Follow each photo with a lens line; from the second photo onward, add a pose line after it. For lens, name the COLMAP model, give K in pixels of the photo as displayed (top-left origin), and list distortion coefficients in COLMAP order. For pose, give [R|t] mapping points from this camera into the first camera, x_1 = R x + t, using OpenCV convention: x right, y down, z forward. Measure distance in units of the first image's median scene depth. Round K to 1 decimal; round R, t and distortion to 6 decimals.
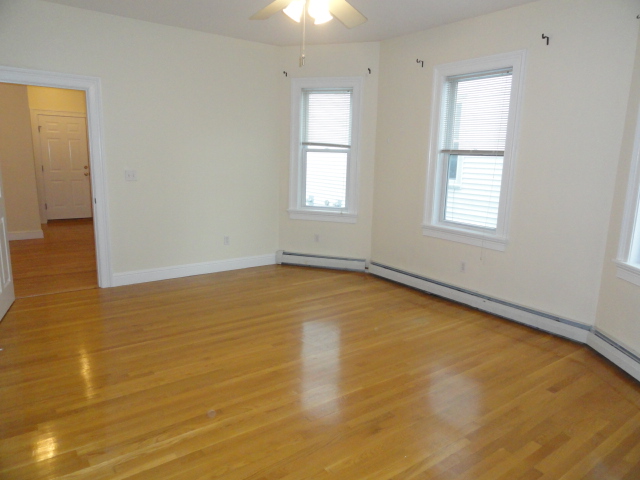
lens RADIAL K [[445.8, 0, 318.5], [0, 445.8, 240.3], [0, 0, 1]] dist [-0.000879, 0.000470]
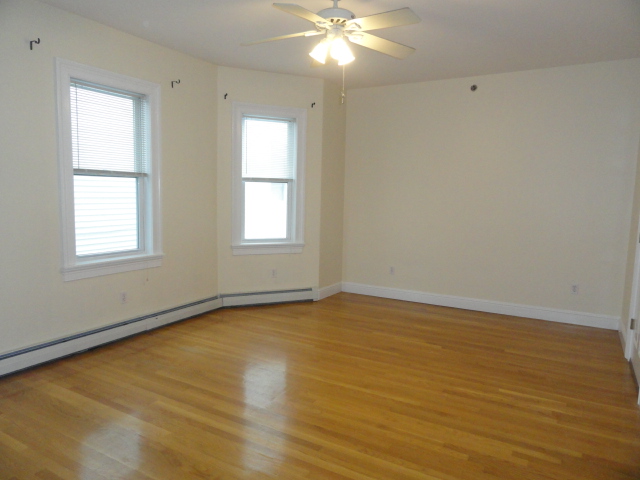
lens RADIAL K [[445.8, 0, 317.3], [0, 445.8, 239.4], [0, 0, 1]] dist [-0.000879, 0.000470]
pose [[-0.407454, -0.131150, 0.903759, -0.698415], [0.135357, 0.970030, 0.201792, -0.201179], [-0.903139, 0.204551, -0.377490, 1.034688]]
